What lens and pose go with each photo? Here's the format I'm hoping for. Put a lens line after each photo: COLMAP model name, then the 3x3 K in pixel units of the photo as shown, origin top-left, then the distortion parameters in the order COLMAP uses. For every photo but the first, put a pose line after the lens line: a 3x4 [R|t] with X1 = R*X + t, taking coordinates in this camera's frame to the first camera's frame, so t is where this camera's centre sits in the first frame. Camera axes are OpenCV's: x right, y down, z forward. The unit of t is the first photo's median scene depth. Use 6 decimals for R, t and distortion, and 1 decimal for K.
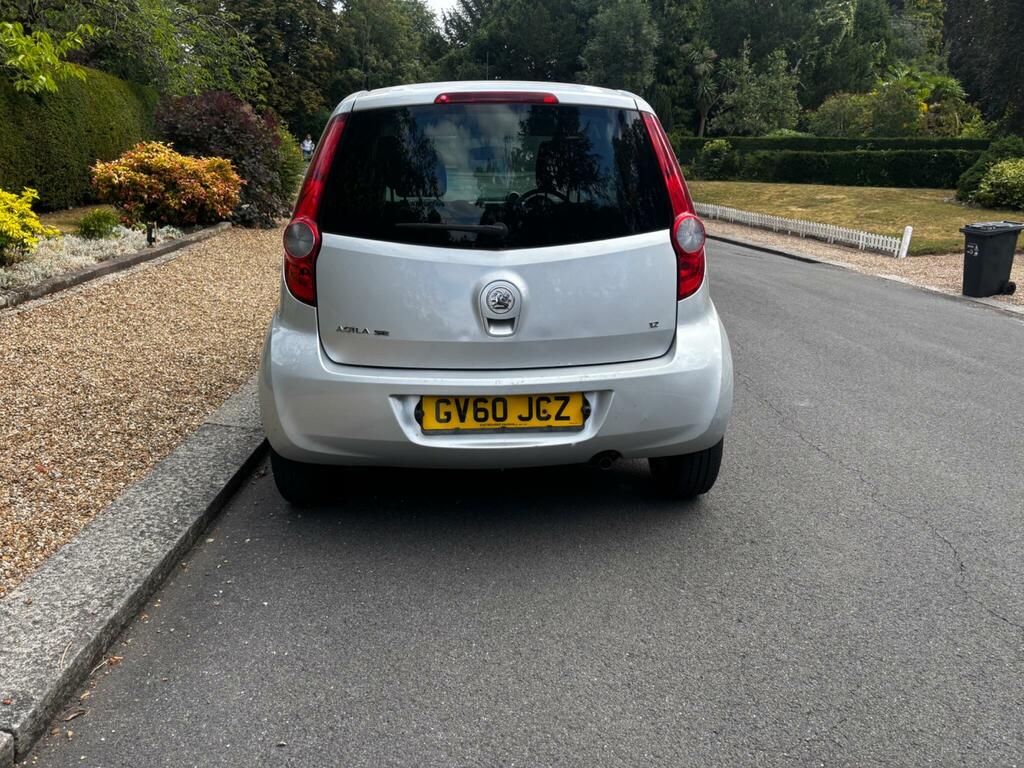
lens RADIAL K [[766.9, 0, 512.0], [0, 766.9, 384.0], [0, 0, 1]] dist [0.094273, -0.093233]
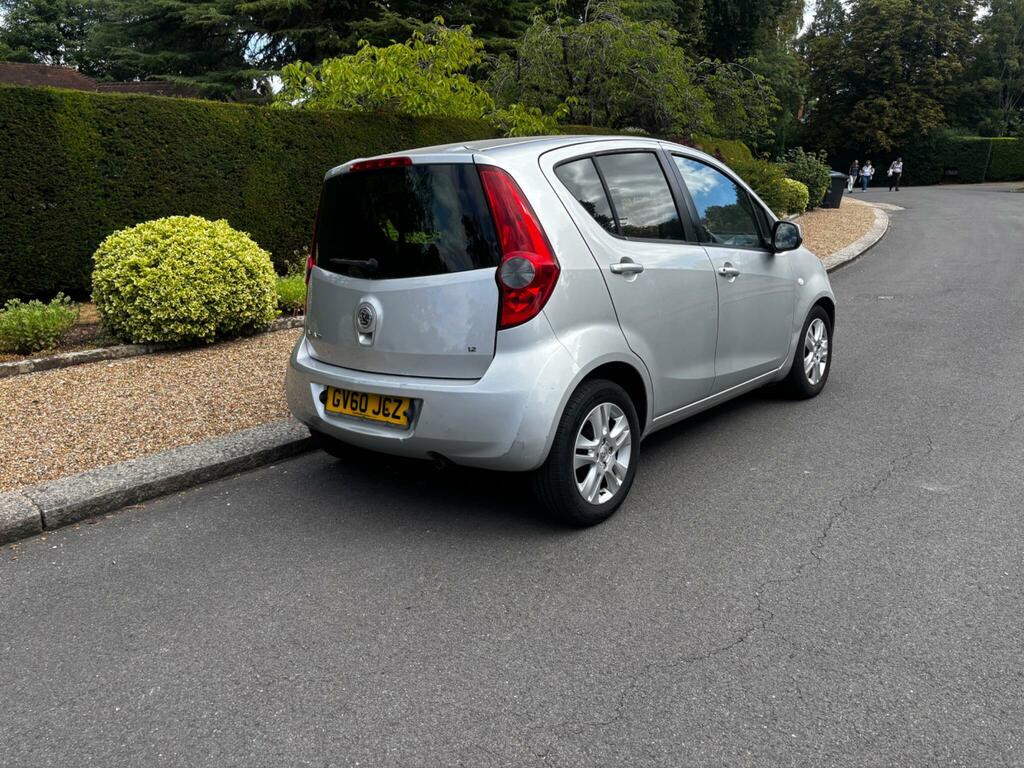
lens RADIAL K [[766.9, 0, 512.0], [0, 766.9, 384.0], [0, 0, 1]] dist [0.094273, -0.093233]
pose [[0.736114, 0.118777, -0.666355, 1.012704], [-0.141979, 0.989676, 0.019567, -0.058012], [0.661800, 0.080205, 0.745378, 0.202295]]
